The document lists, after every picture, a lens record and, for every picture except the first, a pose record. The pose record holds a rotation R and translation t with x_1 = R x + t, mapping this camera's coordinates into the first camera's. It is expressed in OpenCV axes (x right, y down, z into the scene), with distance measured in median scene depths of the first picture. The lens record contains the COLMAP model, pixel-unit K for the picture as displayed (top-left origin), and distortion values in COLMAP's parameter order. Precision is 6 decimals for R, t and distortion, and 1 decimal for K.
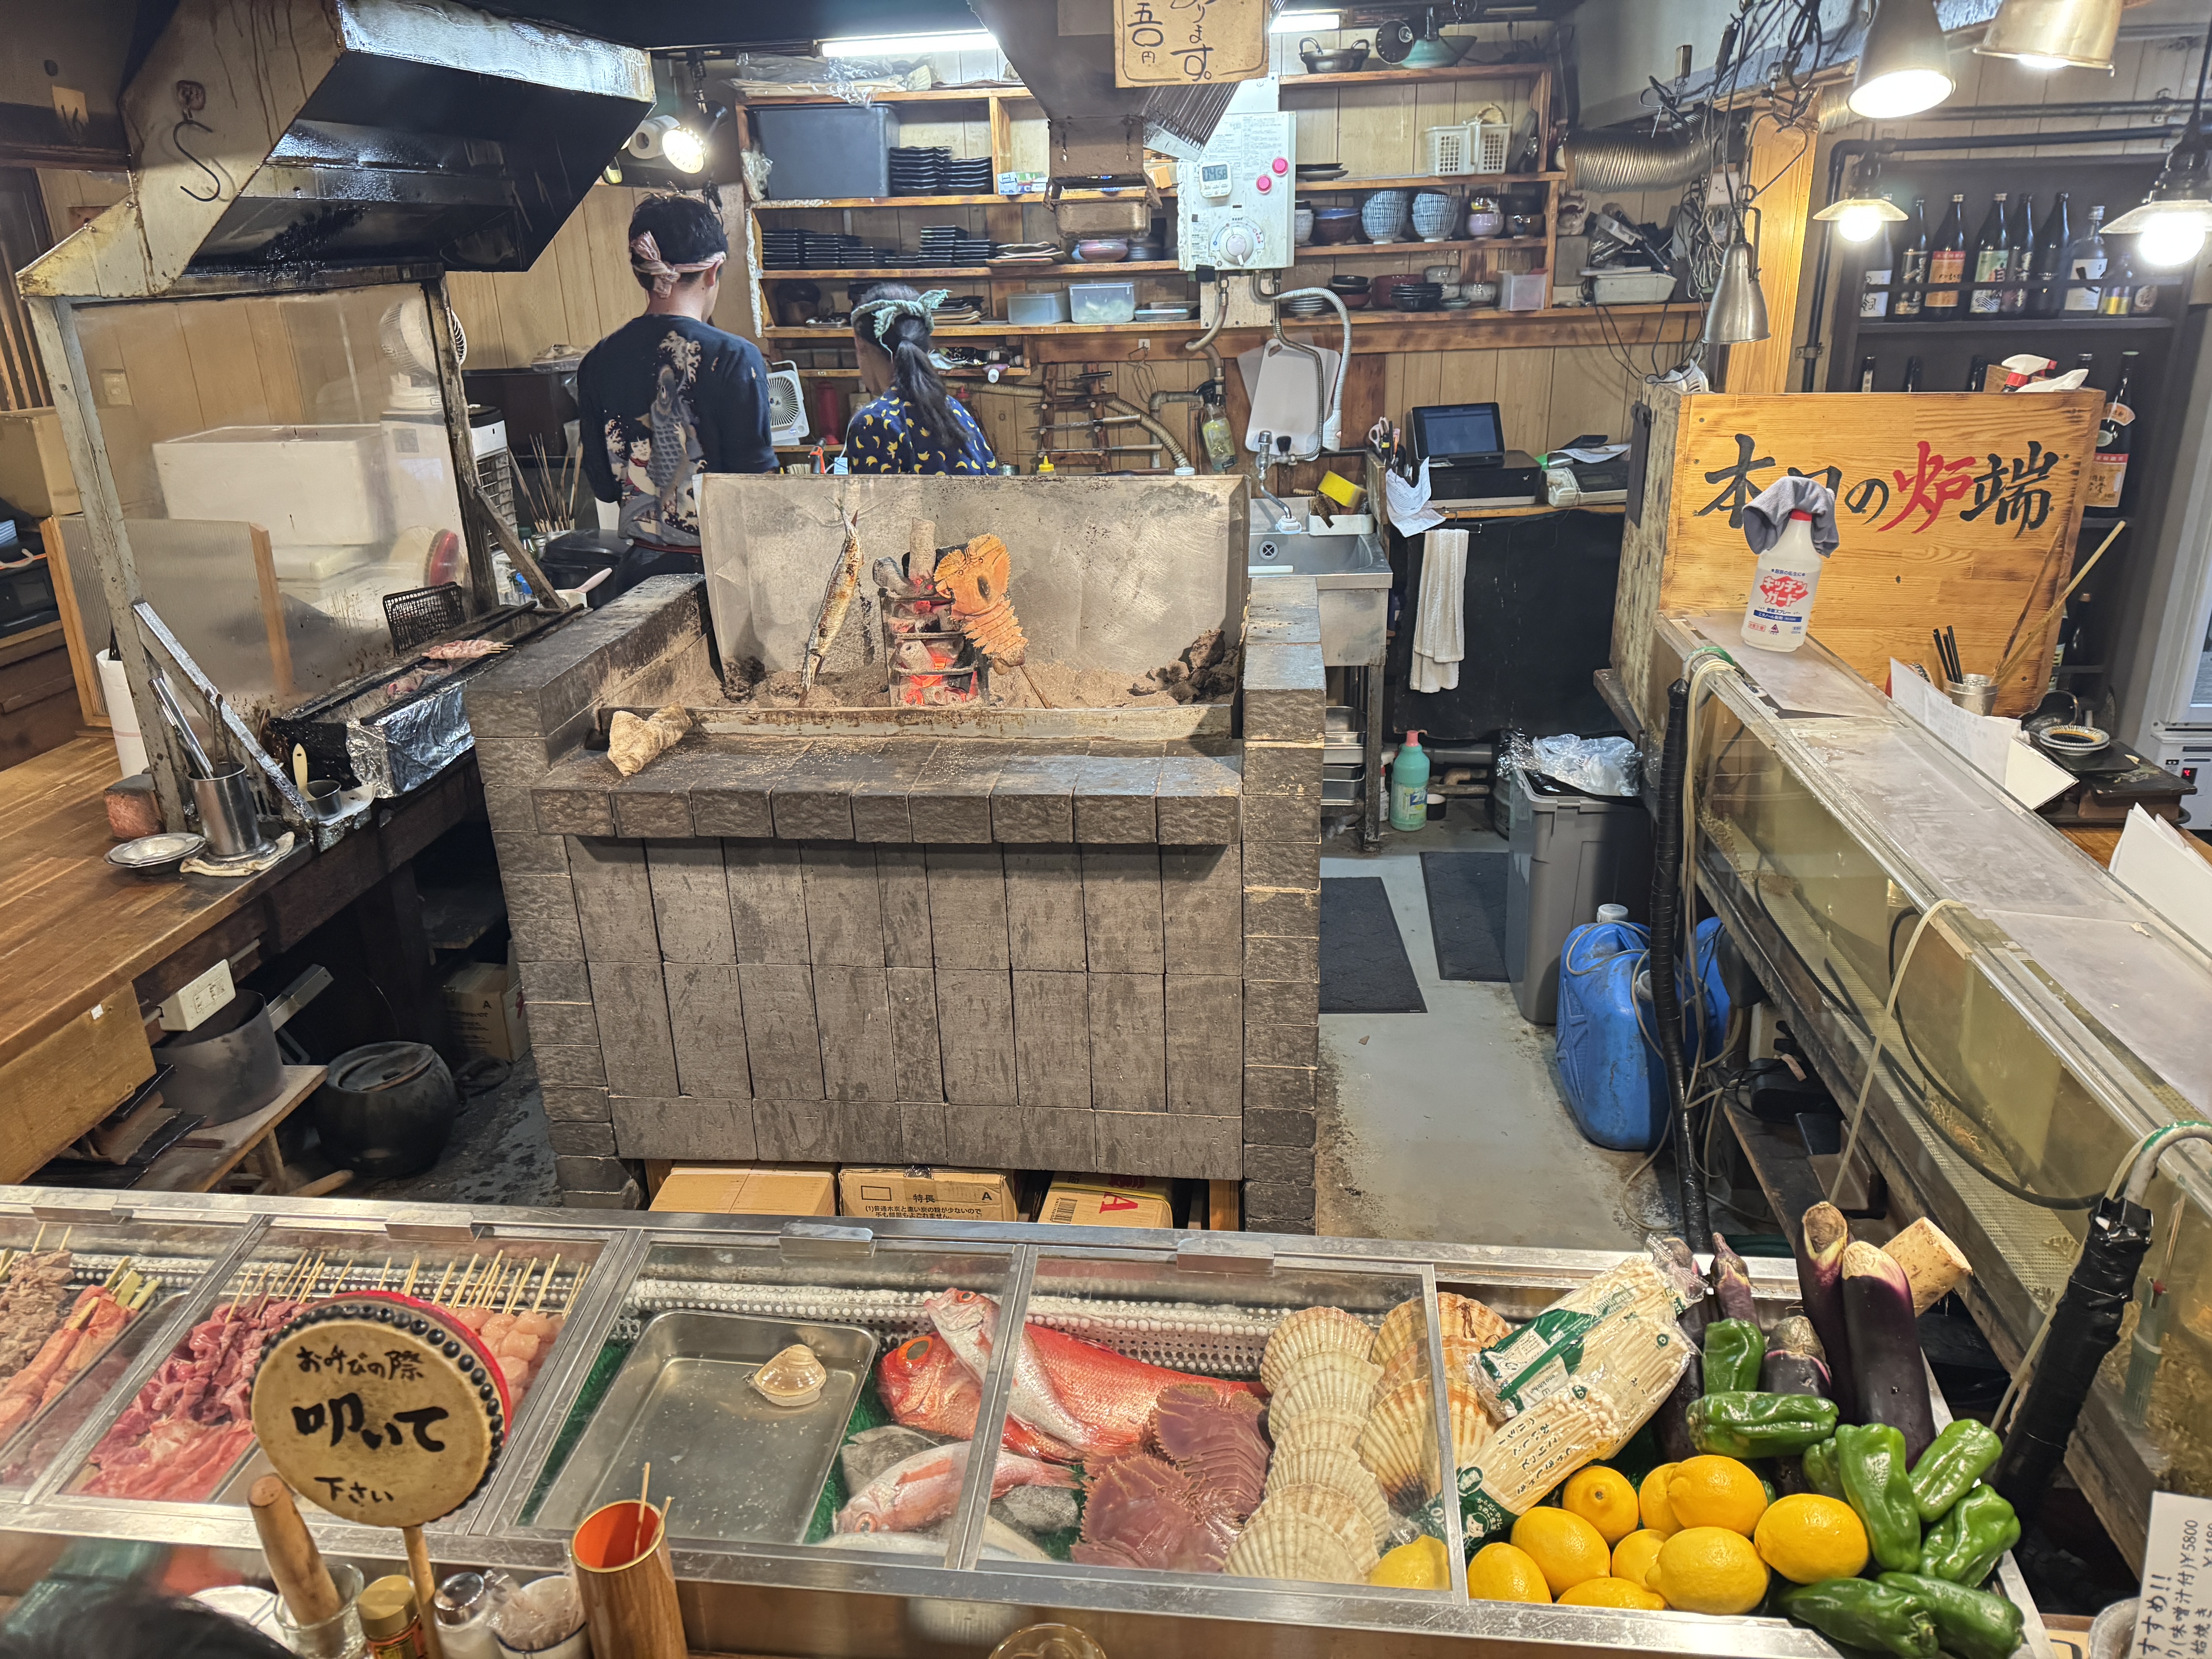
lens RADIAL K [[1549.1, 0, 1101.7], [0, 1549.1, 822.0], [0, 0, 1]] dist [-0.004247, 0.001977]
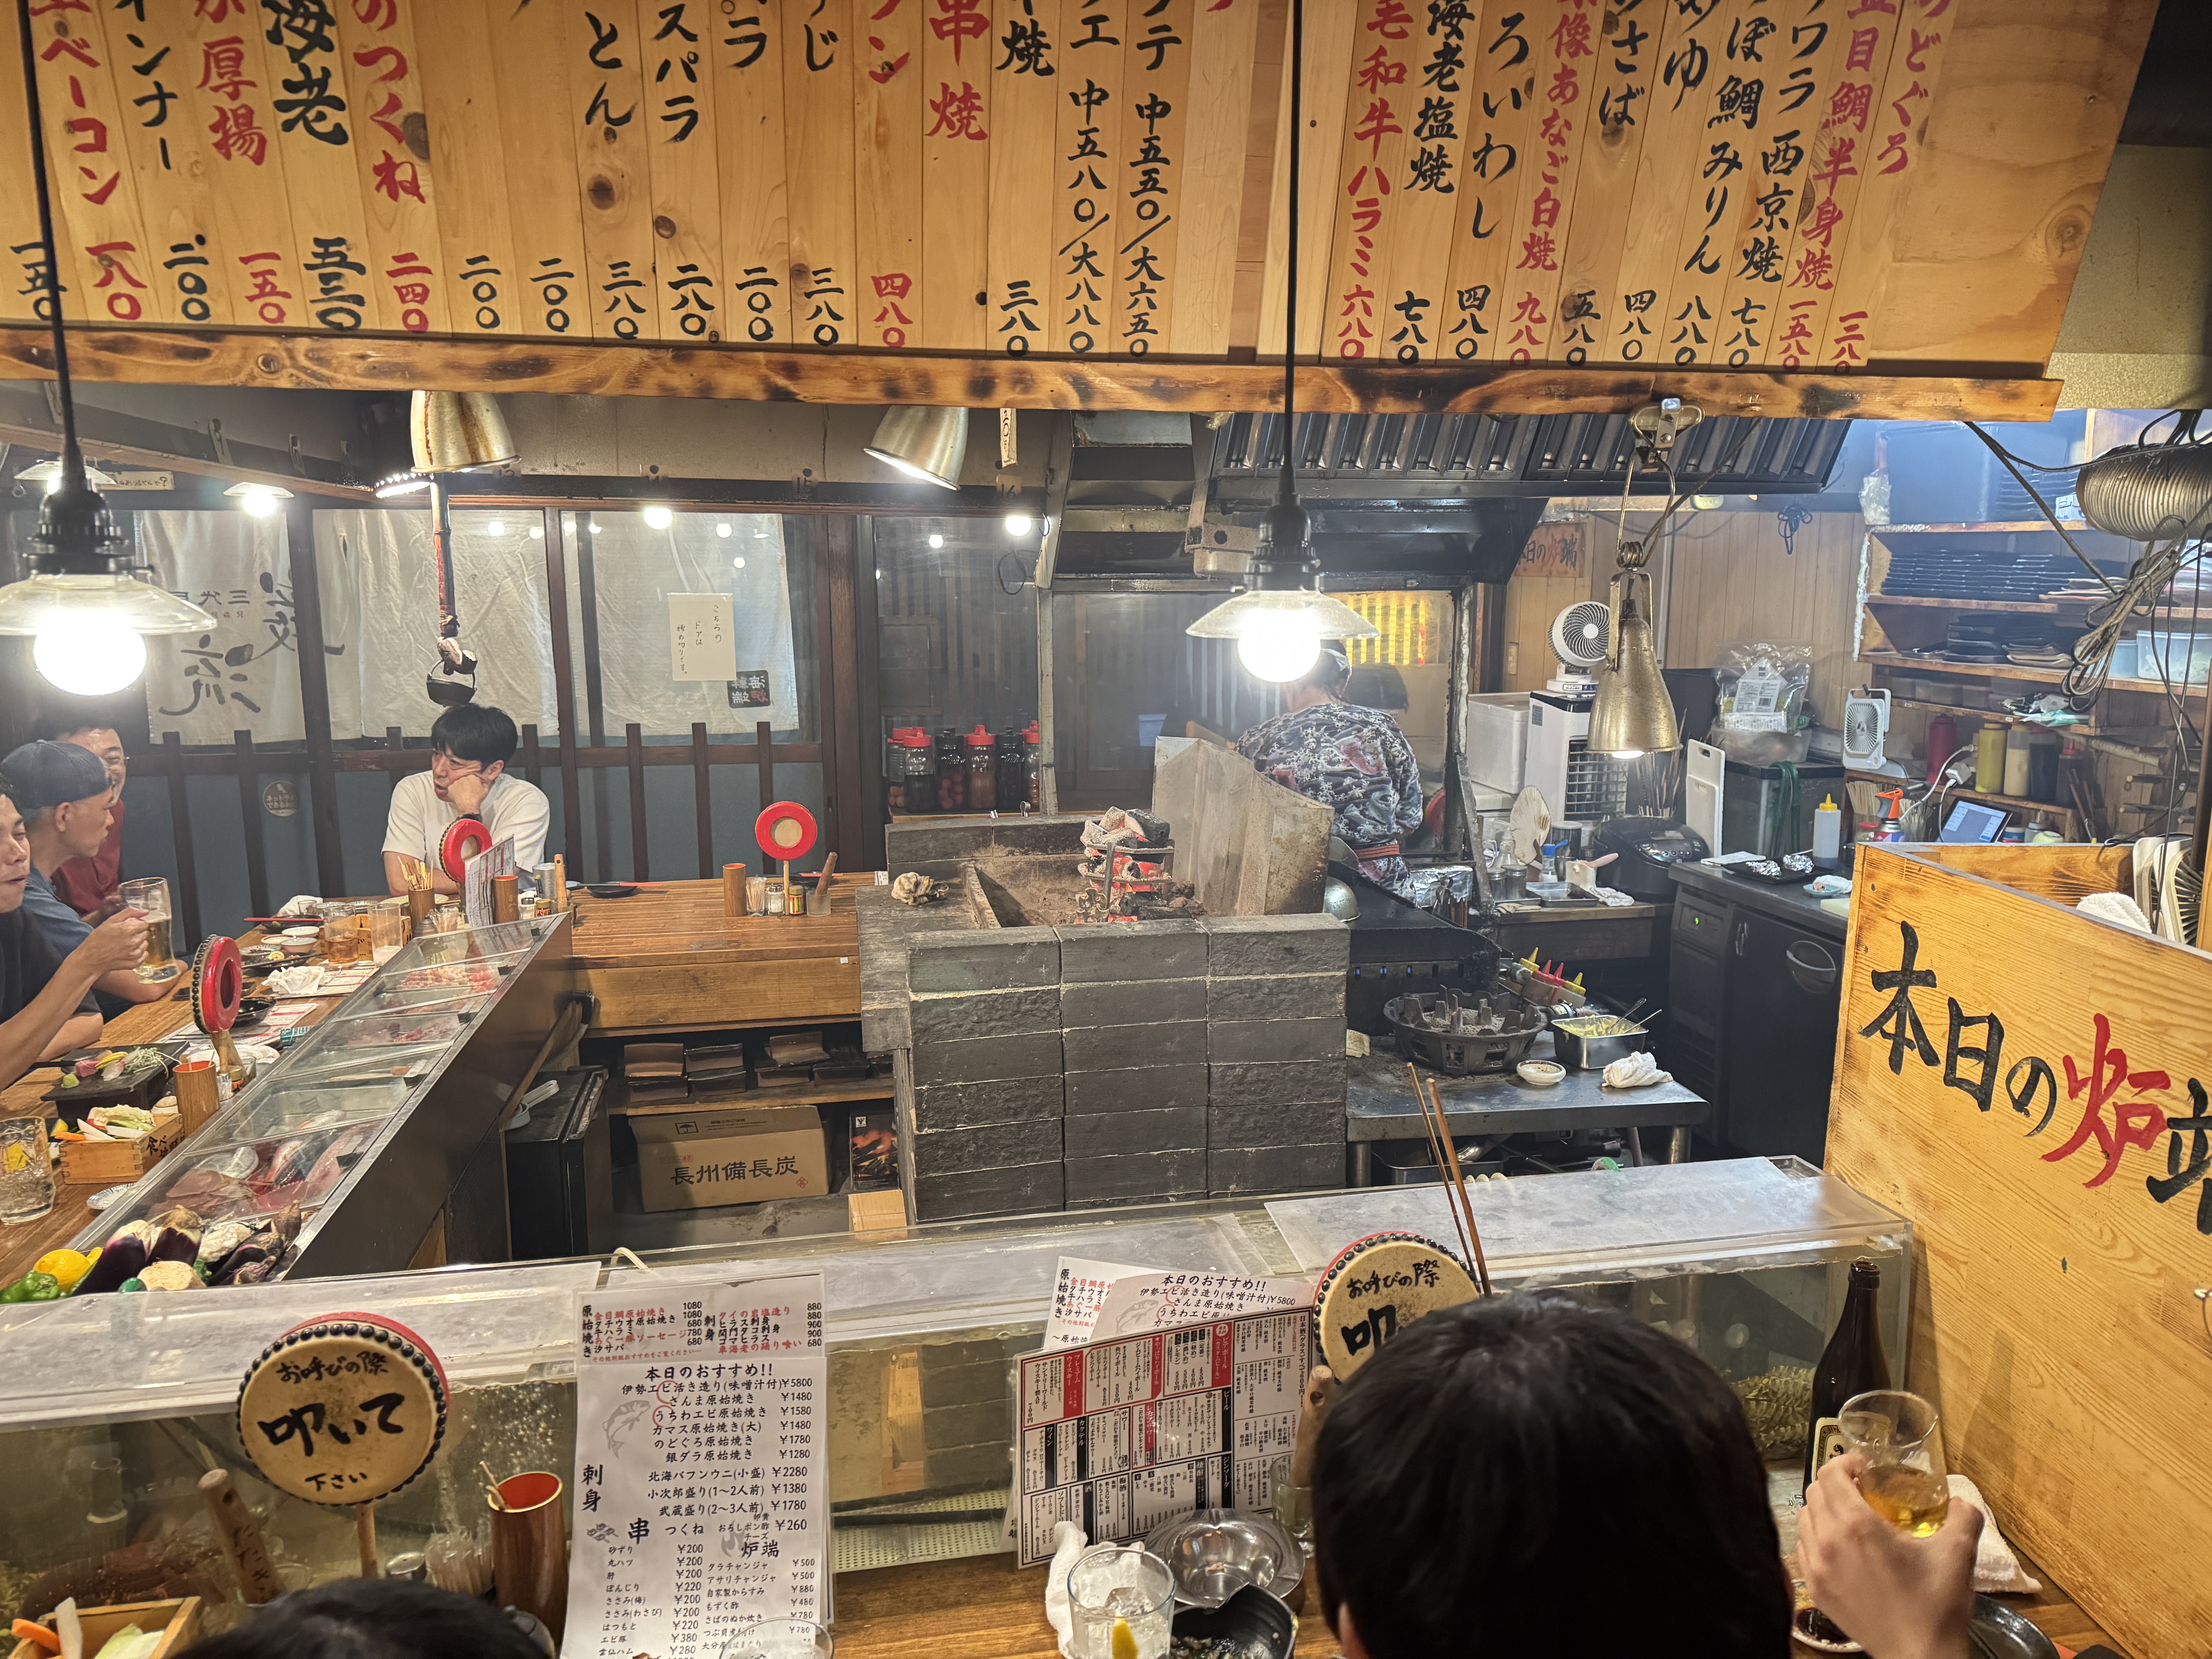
lens RADIAL K [[1549.1, 0, 1104.7], [0, 1549.1, 830.6], [0, 0, 1]] dist [-0.004247, 0.001977]
pose [[0.273640, 0.191459, -0.942584, 0.903055], [-0.345712, 0.934075, 0.089368, -0.232086], [0.897554, 0.301408, 0.321790, 0.513394]]
